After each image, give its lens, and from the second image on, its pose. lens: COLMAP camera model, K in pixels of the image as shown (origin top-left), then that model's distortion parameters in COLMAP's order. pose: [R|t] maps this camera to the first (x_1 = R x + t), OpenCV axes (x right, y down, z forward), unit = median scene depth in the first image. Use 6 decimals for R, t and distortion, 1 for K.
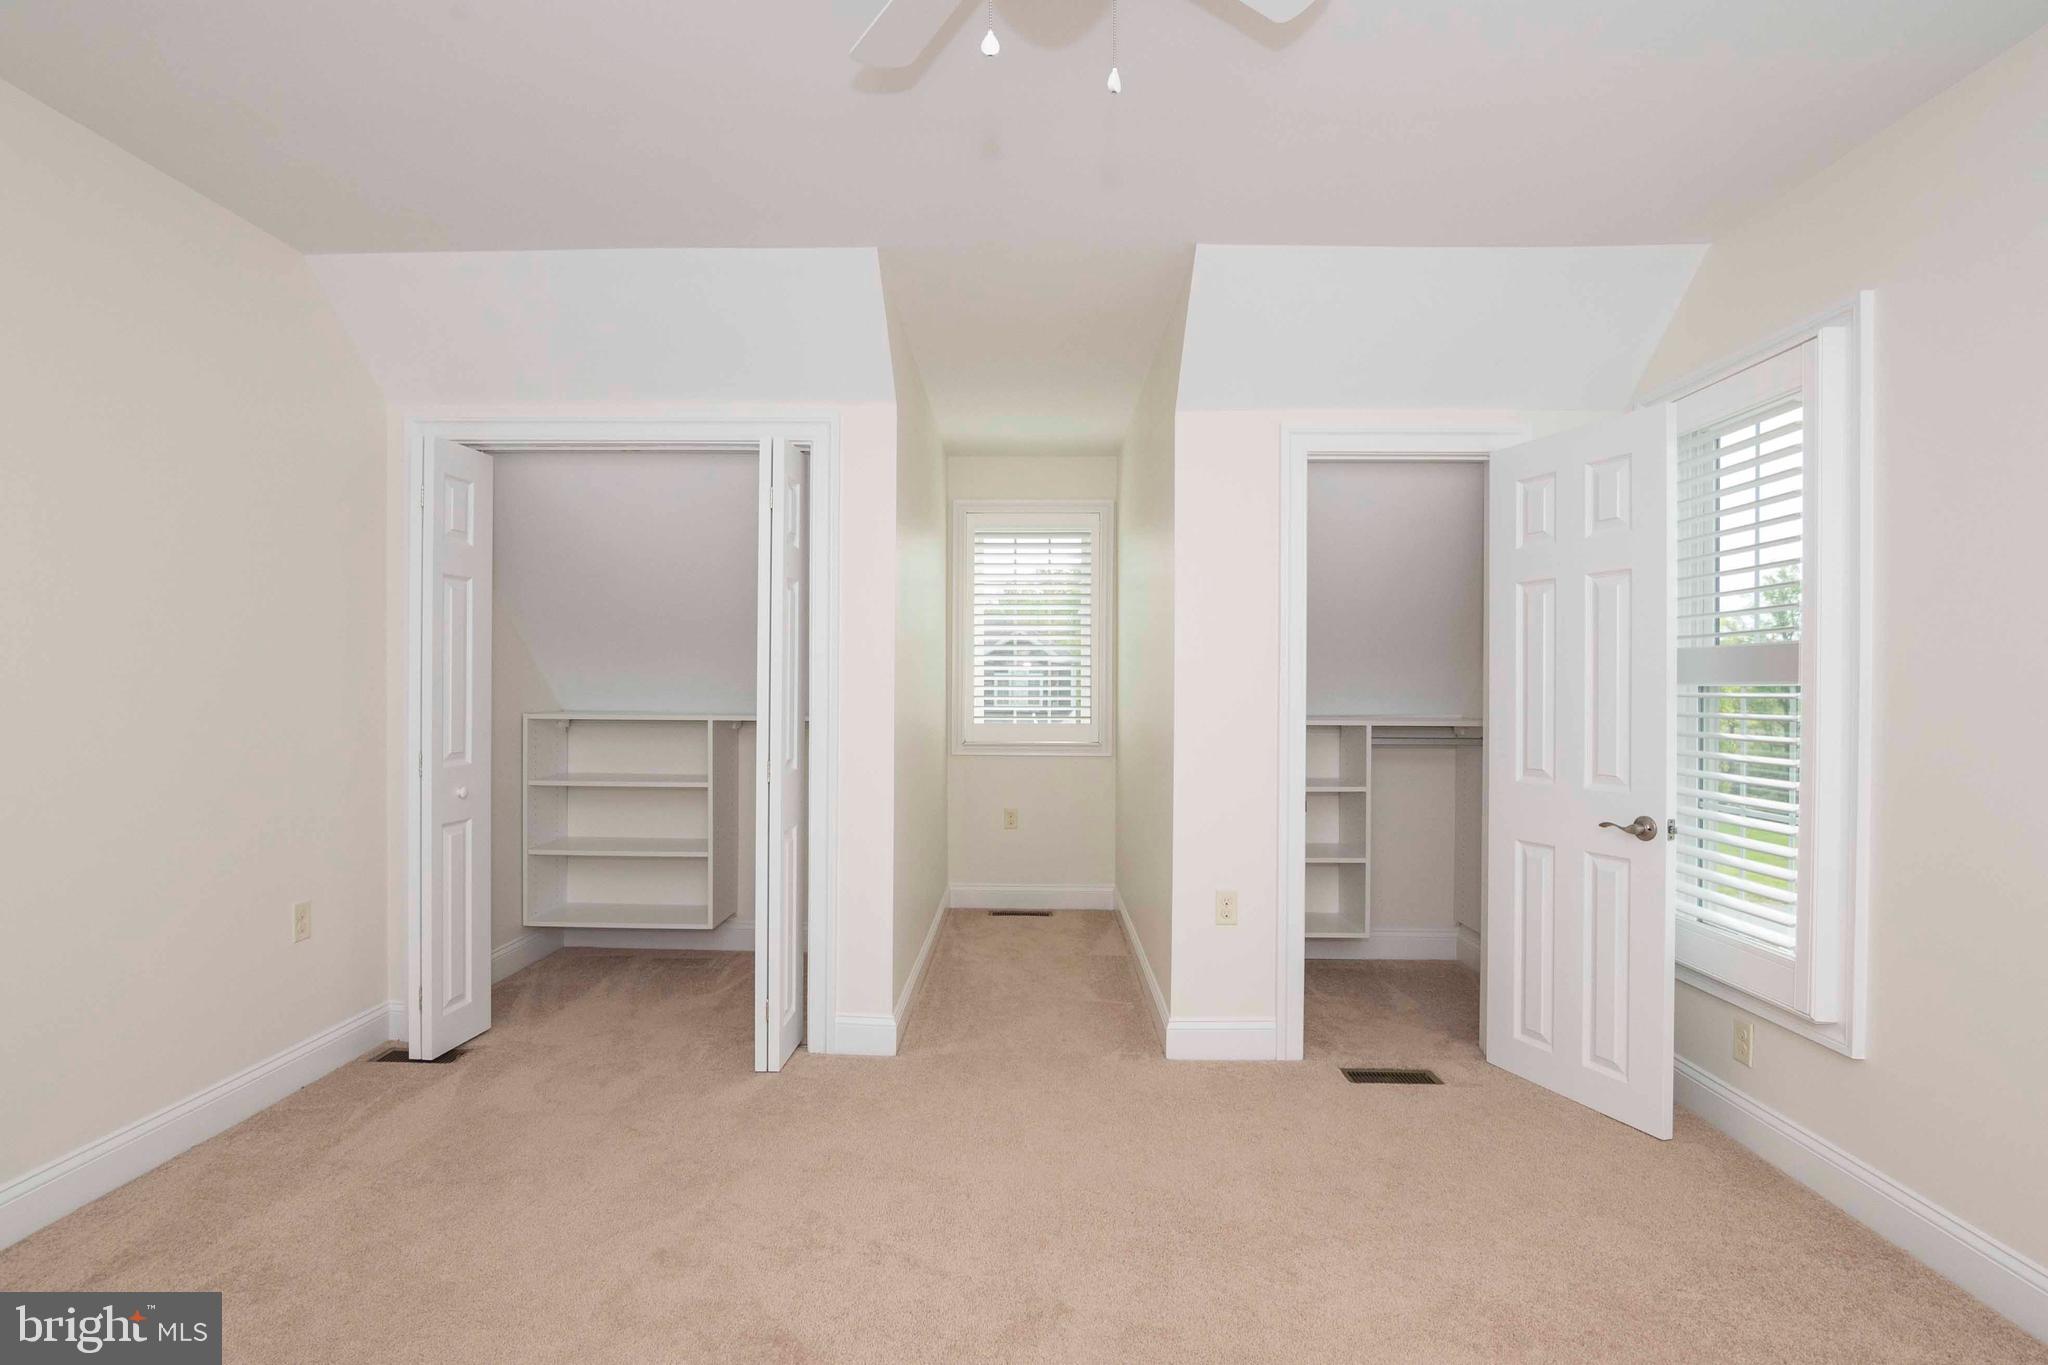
lens RADIAL K [[1019.4, 0, 1011.8], [0, 1019.4, 683.2], [0, 0, 1]] dist [-0.014579, 0.001213]
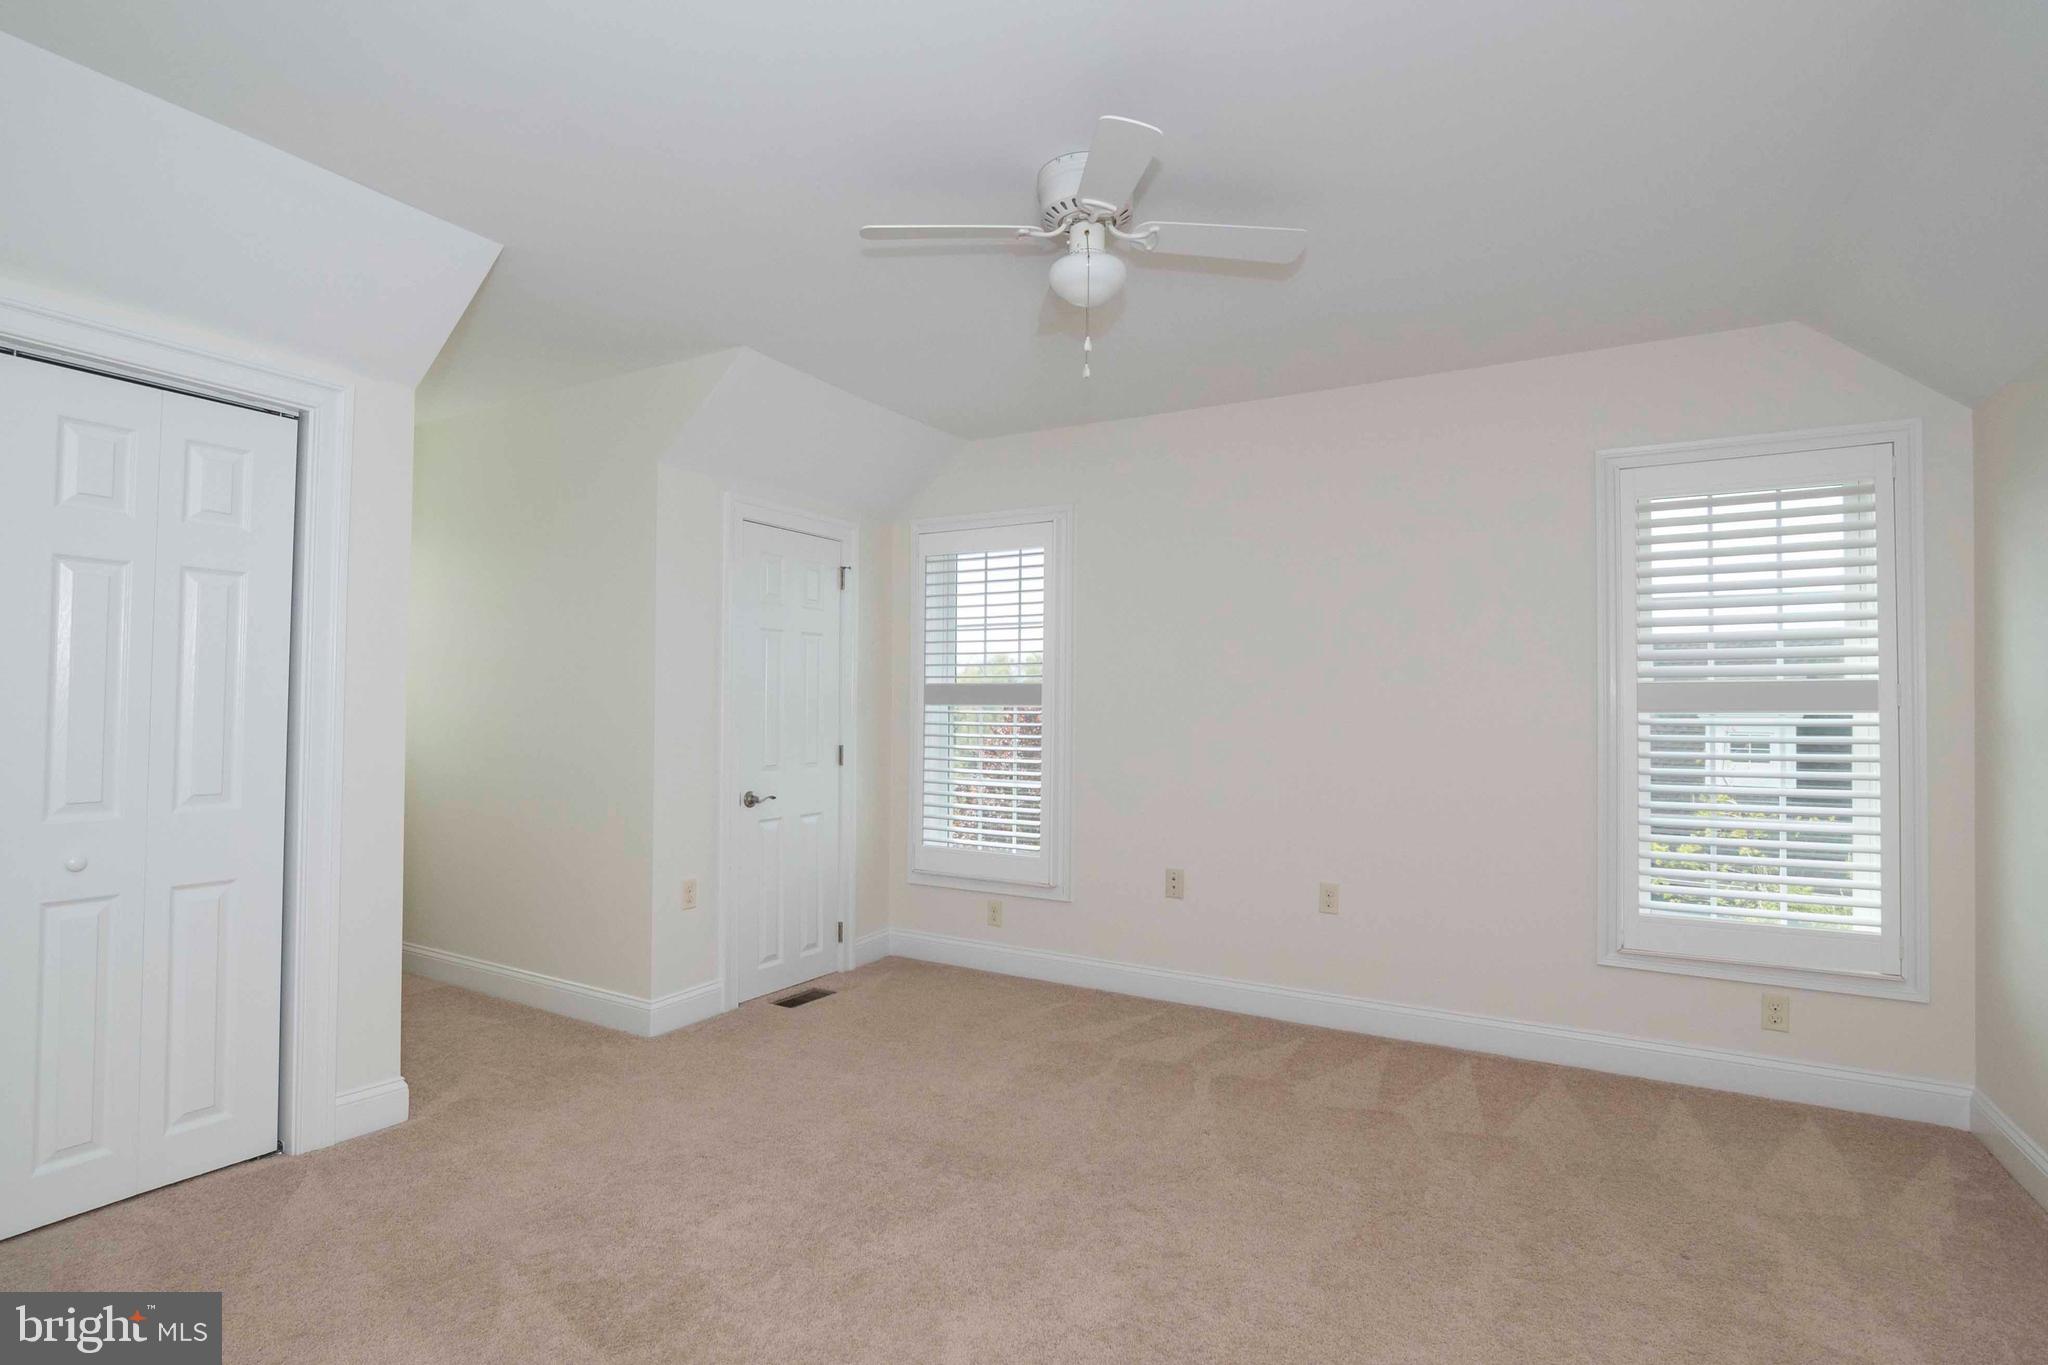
lens RADIAL K [[1019.4, 0, 1011.8], [0, 1019.4, 683.2], [0, 0, 1]] dist [-0.014579, 0.001213]
pose [[0.478524, 0.023622, 0.877757, -0.719153], [-0.008611, 0.999716, -0.022210, -0.001499], [-0.878032, 0.003070, 0.478591, 0.119741]]
